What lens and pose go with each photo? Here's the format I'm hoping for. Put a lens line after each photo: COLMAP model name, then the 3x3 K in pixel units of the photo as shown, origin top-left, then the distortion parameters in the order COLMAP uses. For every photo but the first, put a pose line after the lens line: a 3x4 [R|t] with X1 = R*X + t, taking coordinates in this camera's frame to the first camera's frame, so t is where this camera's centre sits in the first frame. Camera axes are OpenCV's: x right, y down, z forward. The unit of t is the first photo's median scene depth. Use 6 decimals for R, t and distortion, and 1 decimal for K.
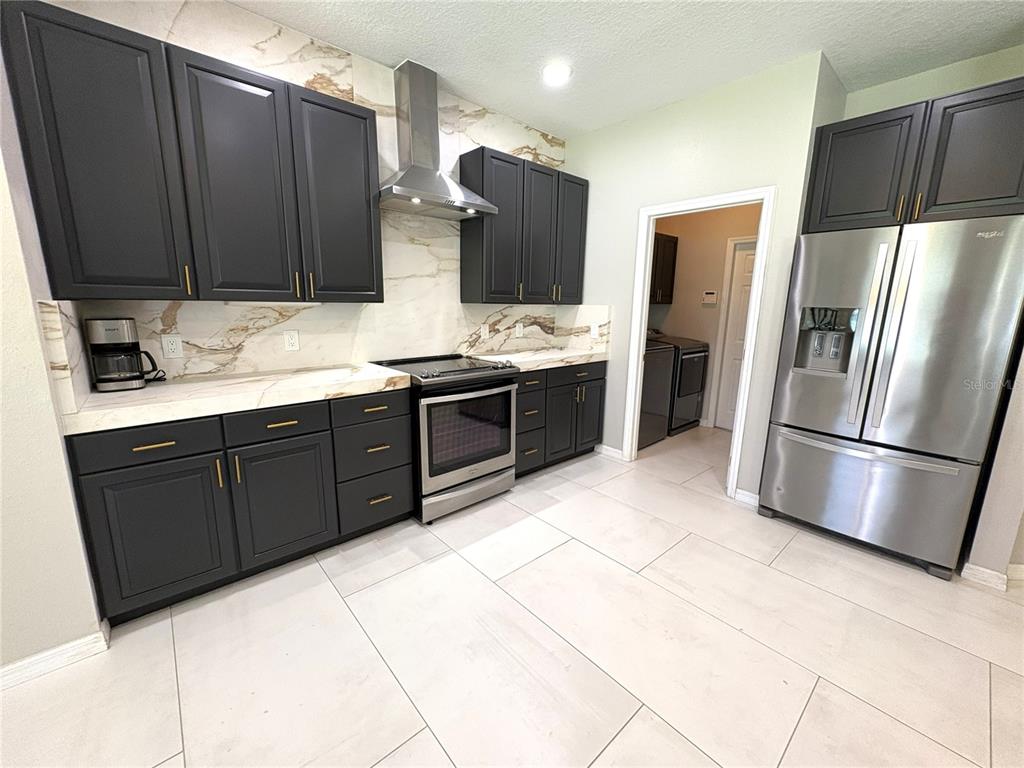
lens RADIAL K [[416.1, 0, 511.4], [0, 416.1, 384.4], [0, 0, 1]] dist [0.000351, 0.000039]
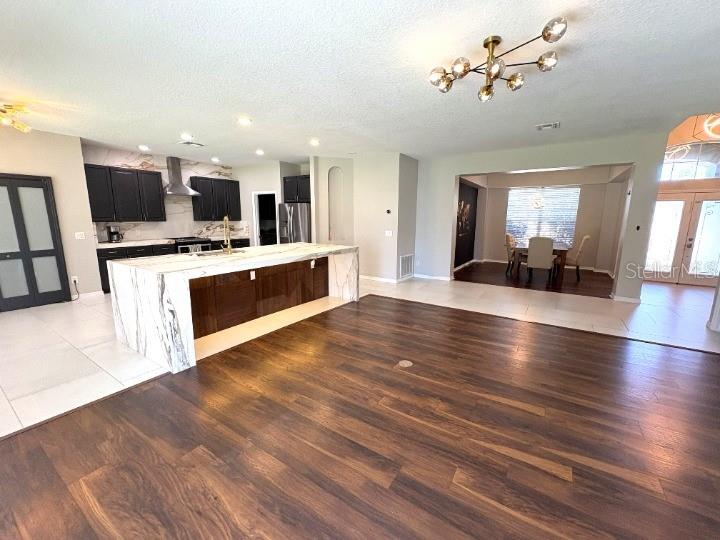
lens RADIAL K [[292.6, 0, 360.3], [0, 292.6, 271.3], [0, 0, 1]] dist [0.000351, 0.000039]
pose [[0.964687, -0.056796, 0.257202, 0.543679], [0.058827, 0.998268, -0.000201, 0.285270], [-0.256746, 0.015324, 0.966358, -1.601334]]
